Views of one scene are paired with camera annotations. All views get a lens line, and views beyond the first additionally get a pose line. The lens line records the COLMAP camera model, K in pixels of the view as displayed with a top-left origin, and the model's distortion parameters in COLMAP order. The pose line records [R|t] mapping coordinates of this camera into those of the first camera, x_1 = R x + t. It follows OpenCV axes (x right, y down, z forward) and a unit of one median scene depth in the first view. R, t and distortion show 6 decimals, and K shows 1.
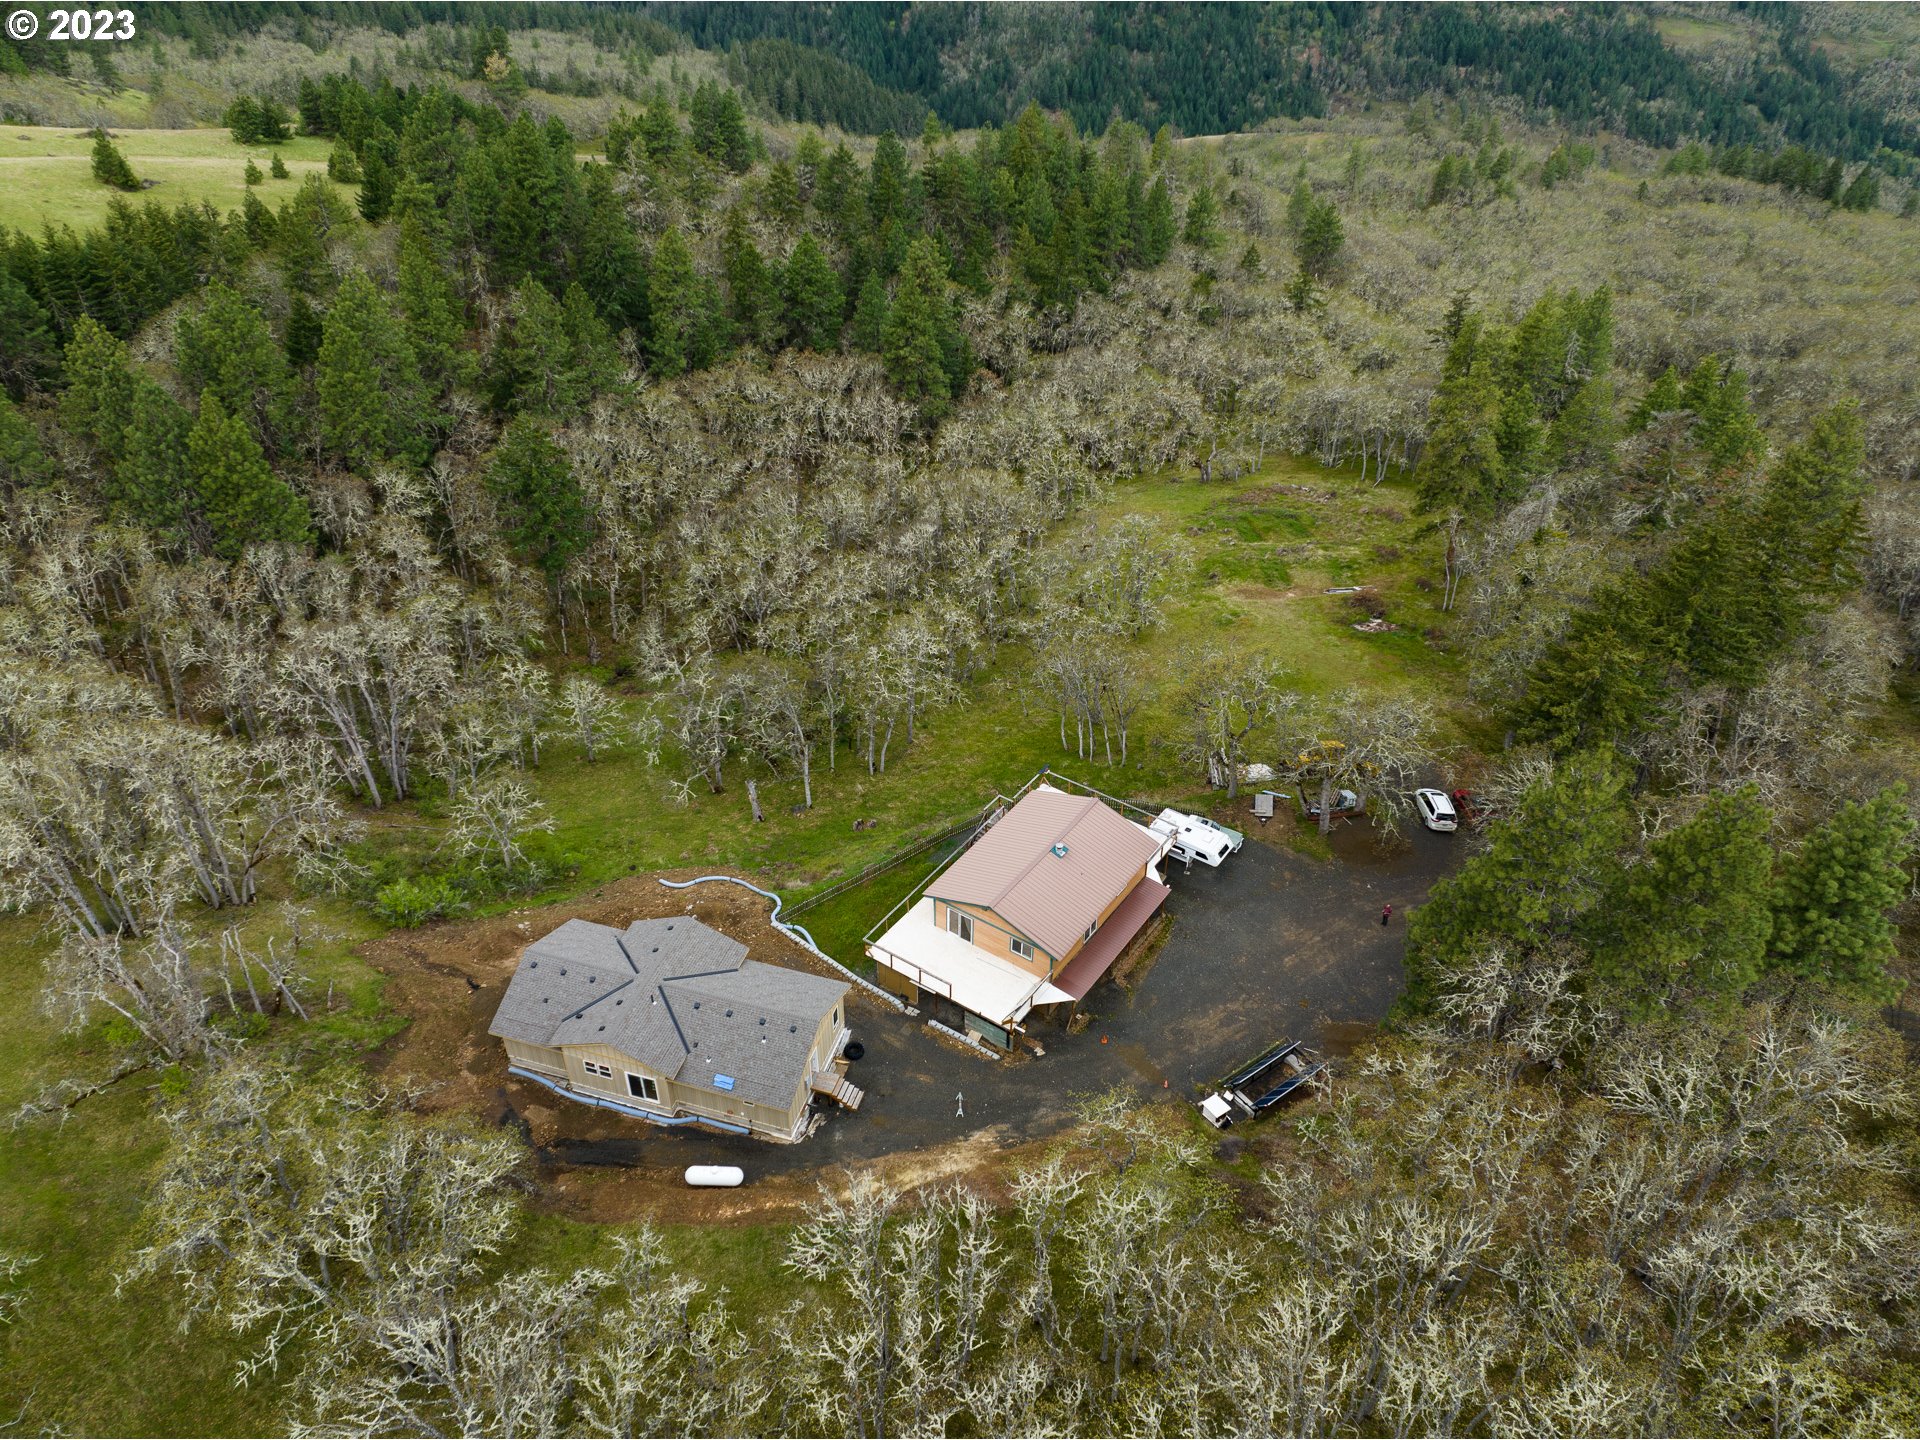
lens RADIAL K [[1375.5, 0, 954.0], [0, 1375.5, 721.8], [0, 0, 1]] dist [-0.046711, 0.020051]
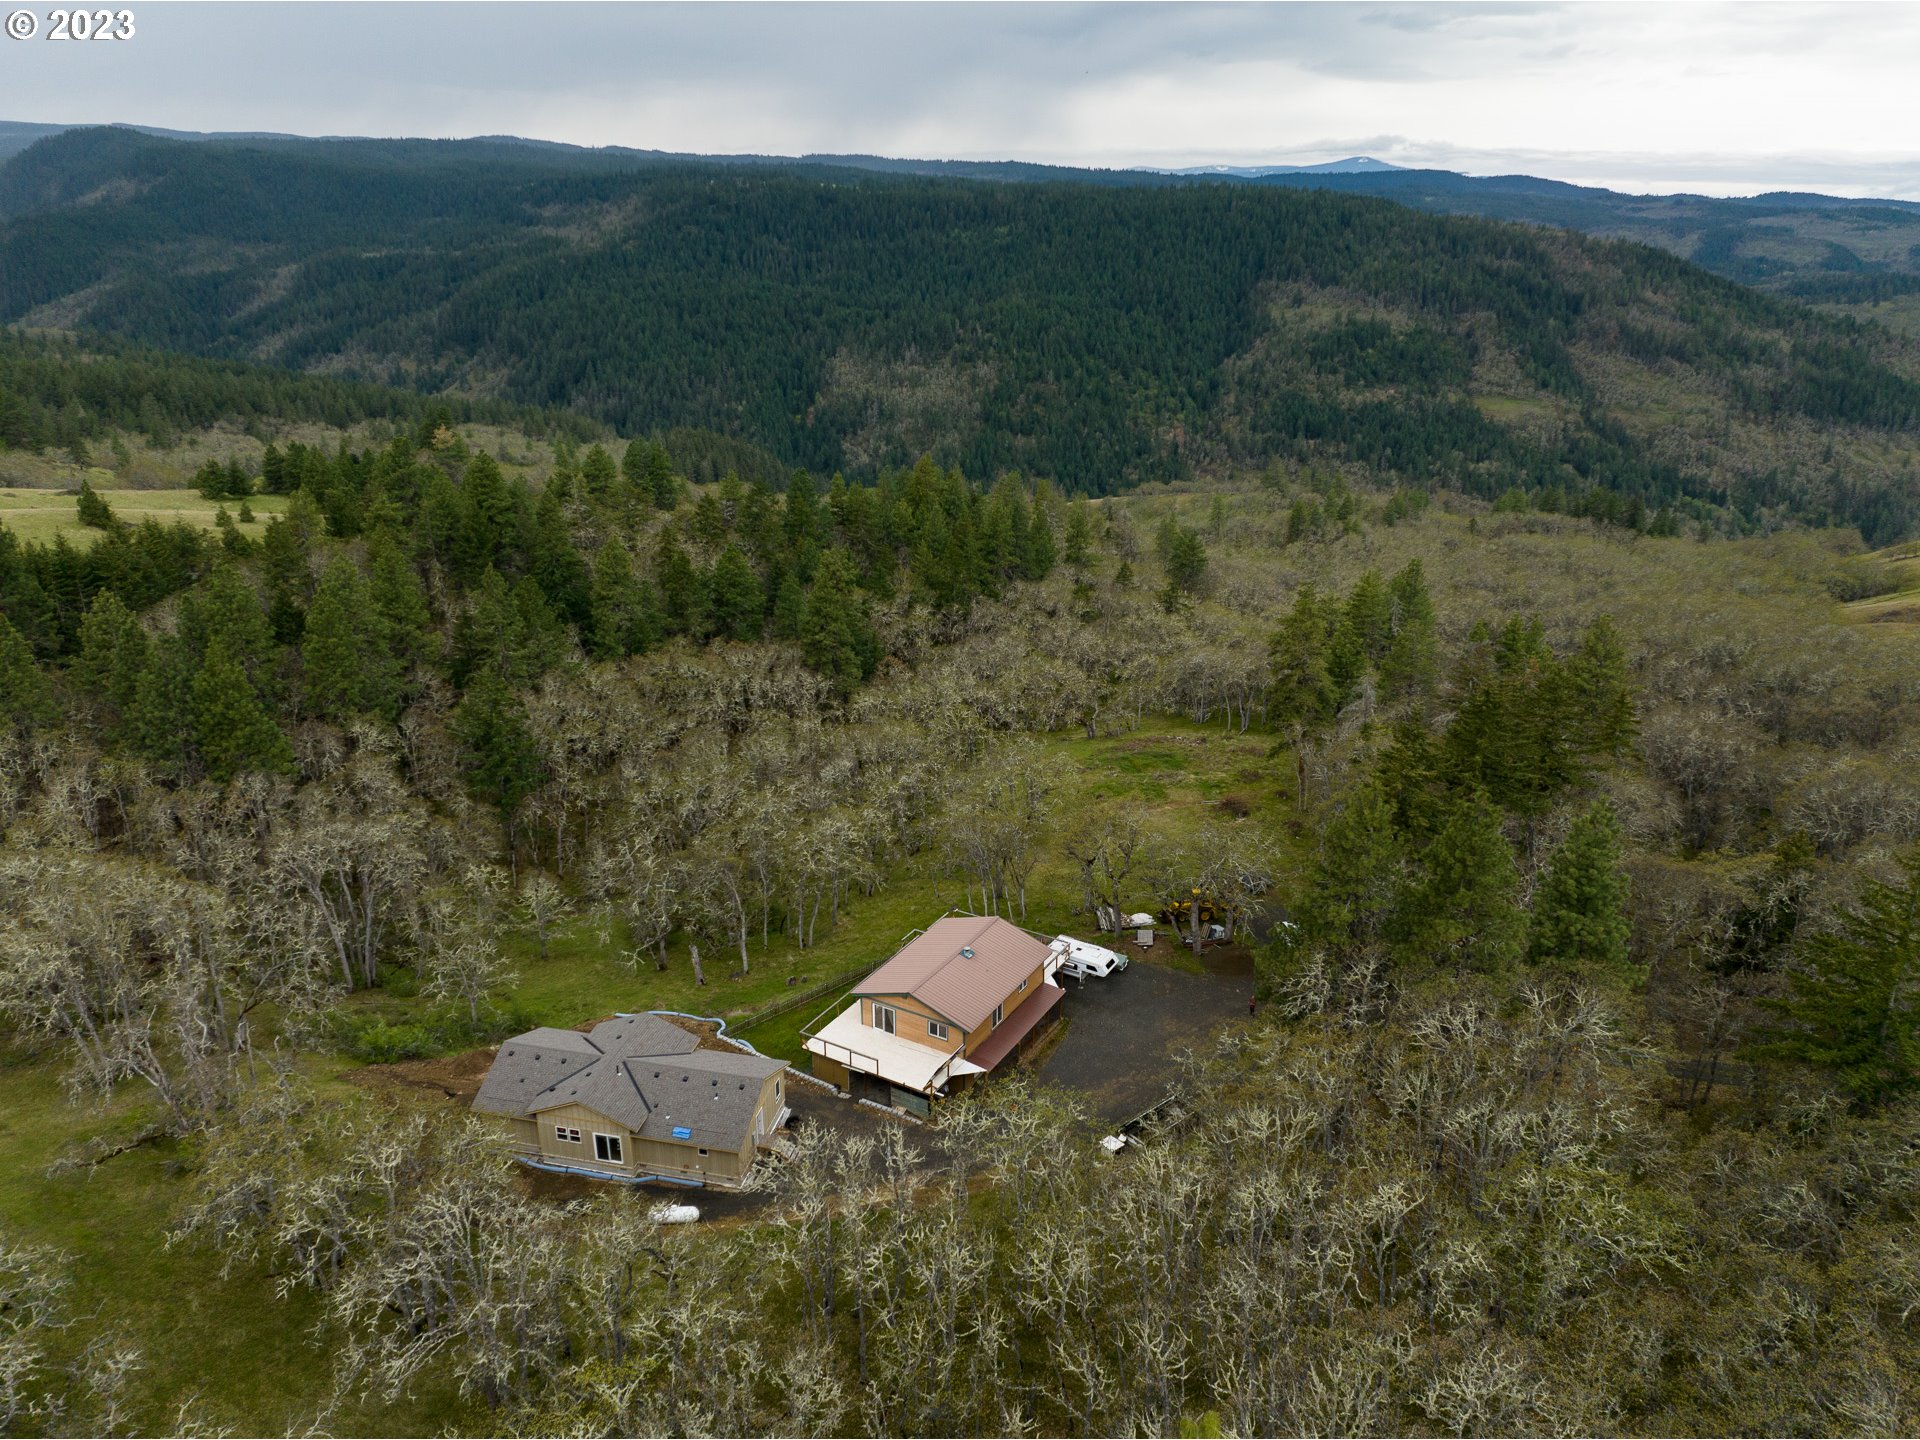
lens RADIAL K [[1409.9, 0, 960.0], [0, 1409.9, 720.0], [0, 0, 1]] dist [-0.029862, -0.013130]
pose [[0.997133, -0.032886, 0.068154, -0.002595], [0.050209, 0.961350, -0.270713, 0.138971], [-0.056617, 0.273359, 0.960245, -0.124646]]
